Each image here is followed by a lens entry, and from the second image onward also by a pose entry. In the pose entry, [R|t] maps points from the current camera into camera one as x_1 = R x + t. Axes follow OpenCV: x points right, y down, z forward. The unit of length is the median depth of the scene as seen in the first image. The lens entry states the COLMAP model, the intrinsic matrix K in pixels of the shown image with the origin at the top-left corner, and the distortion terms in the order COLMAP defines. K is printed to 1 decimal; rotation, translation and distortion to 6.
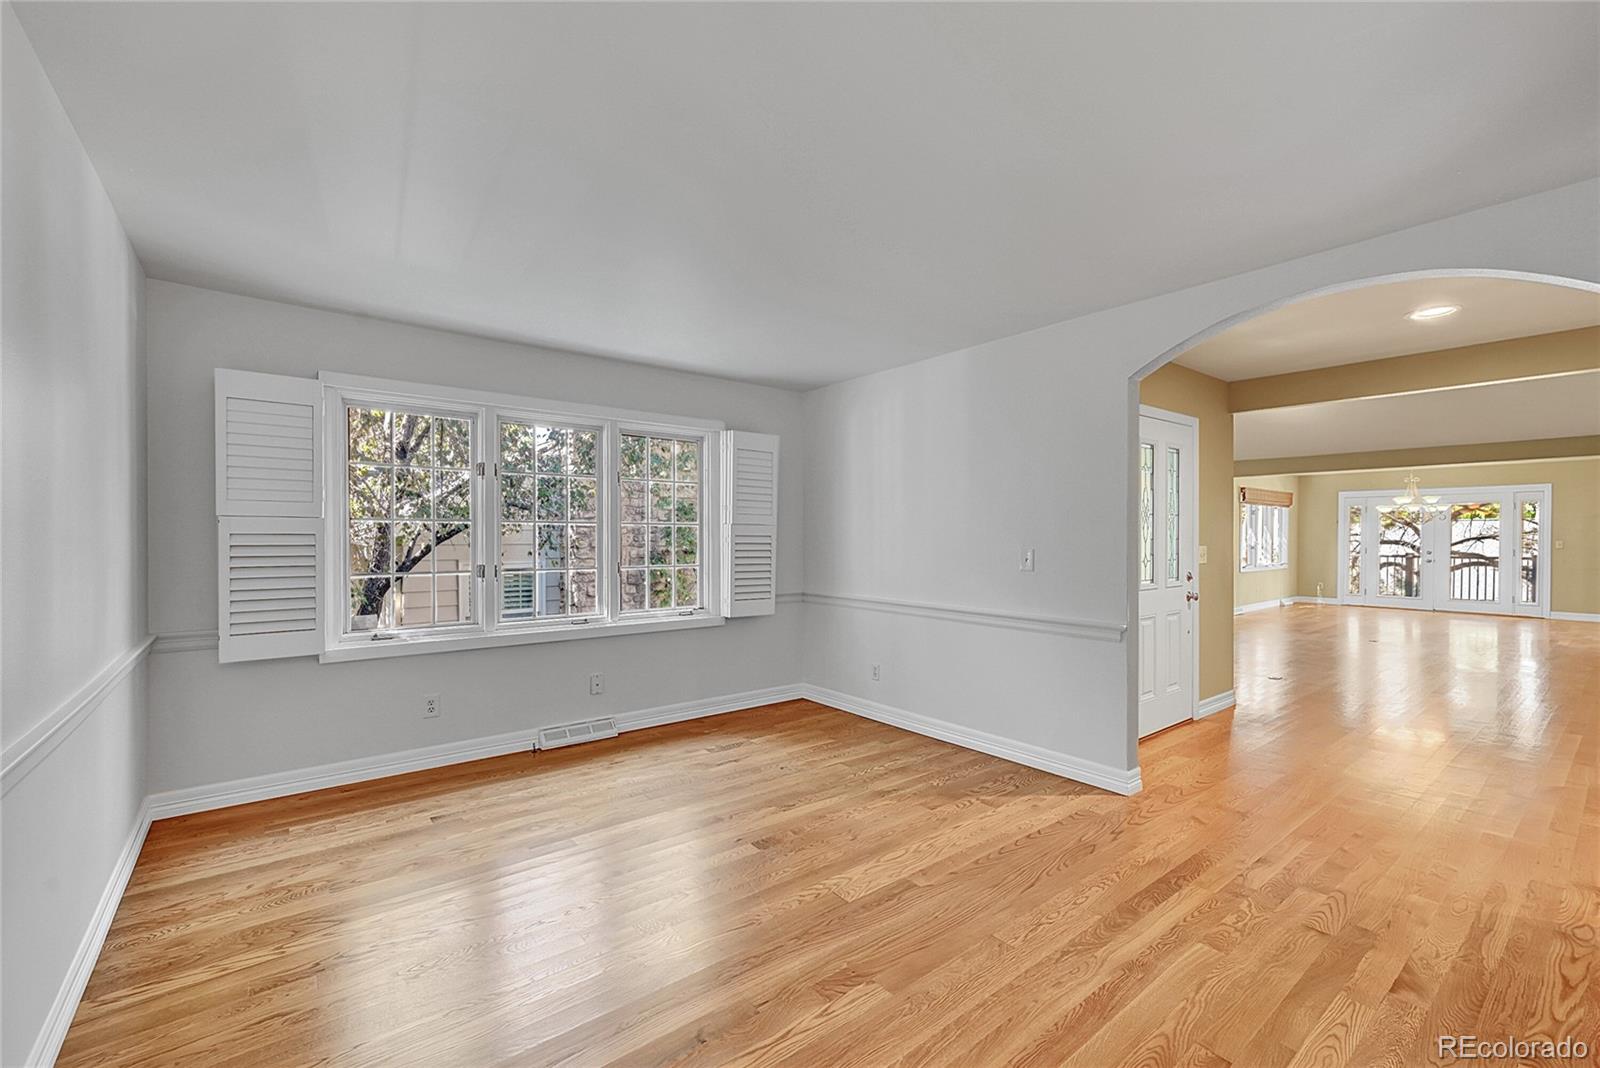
lens RADIAL K [[662.0, 0, 803.6], [0, 662.0, 541.4], [0, 0, 1]] dist [0.011466, -0.000272]
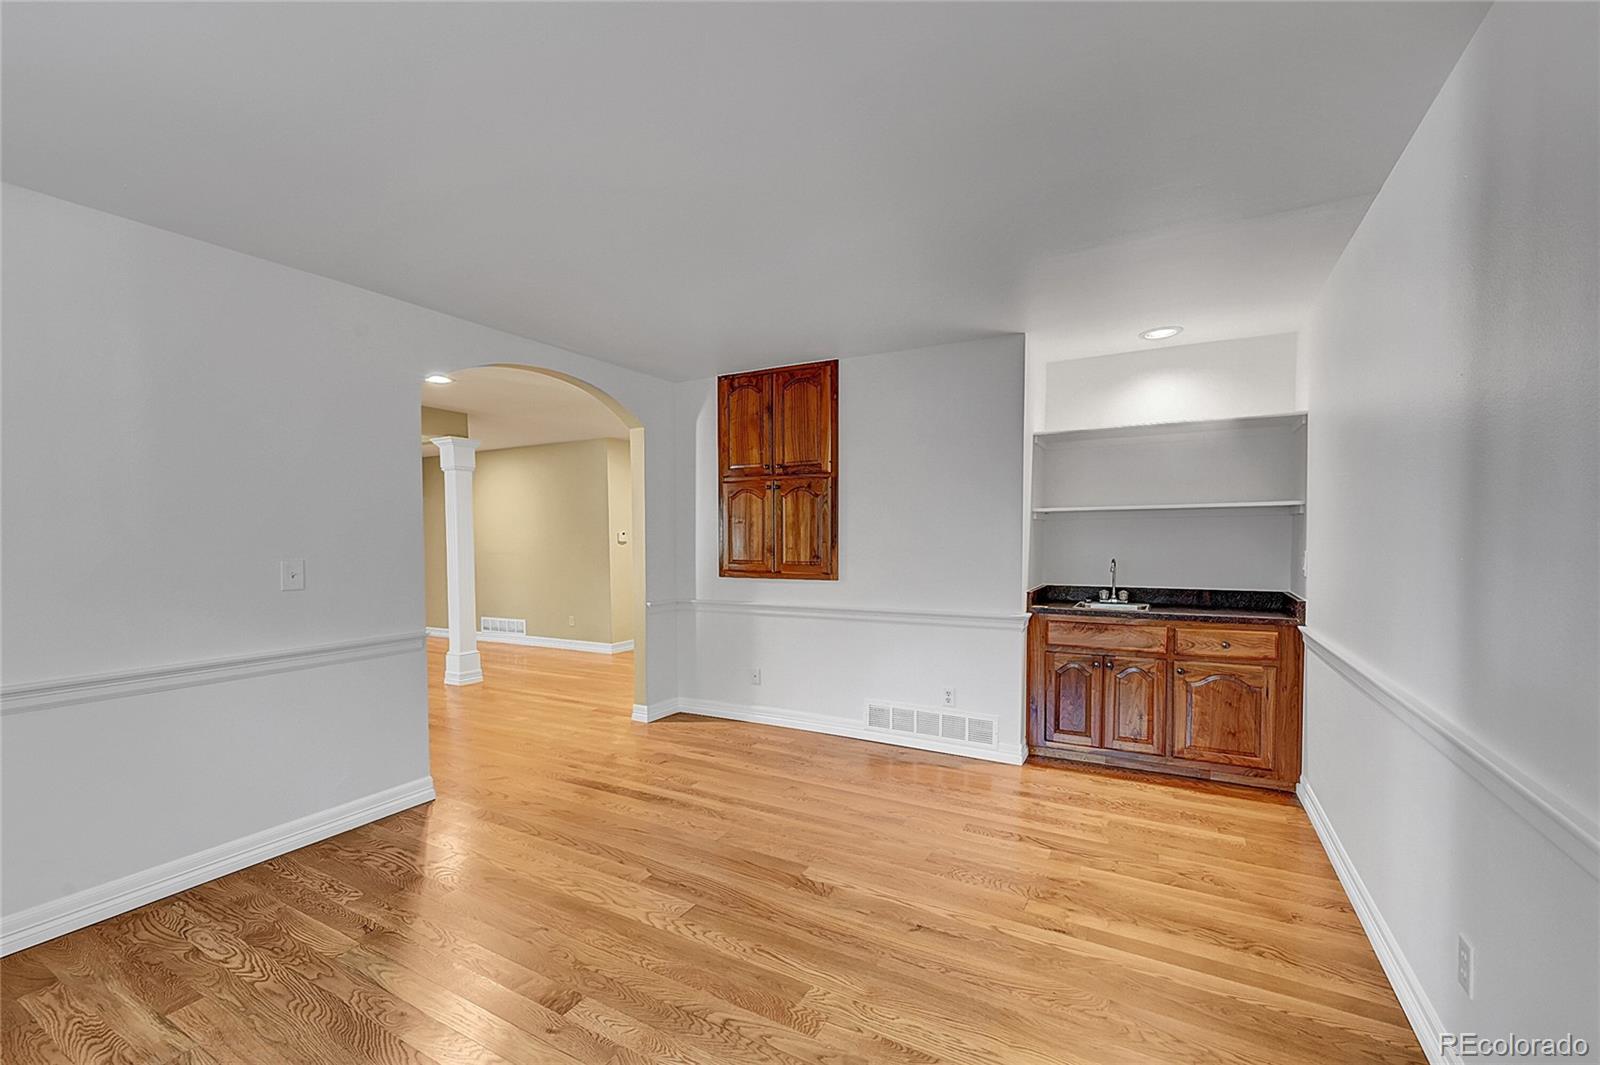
lens RADIAL K [[654.8, 0, 801.5], [0, 654.8, 537.5], [0, 0, 1]] dist [0.001884, 0.000556]
pose [[-0.382513, 0.005214, 0.923935, -0.779171], [0.011450, 0.999934, -0.000902, -0.003831], [-0.923879, 0.010234, -0.382548, 1.055002]]
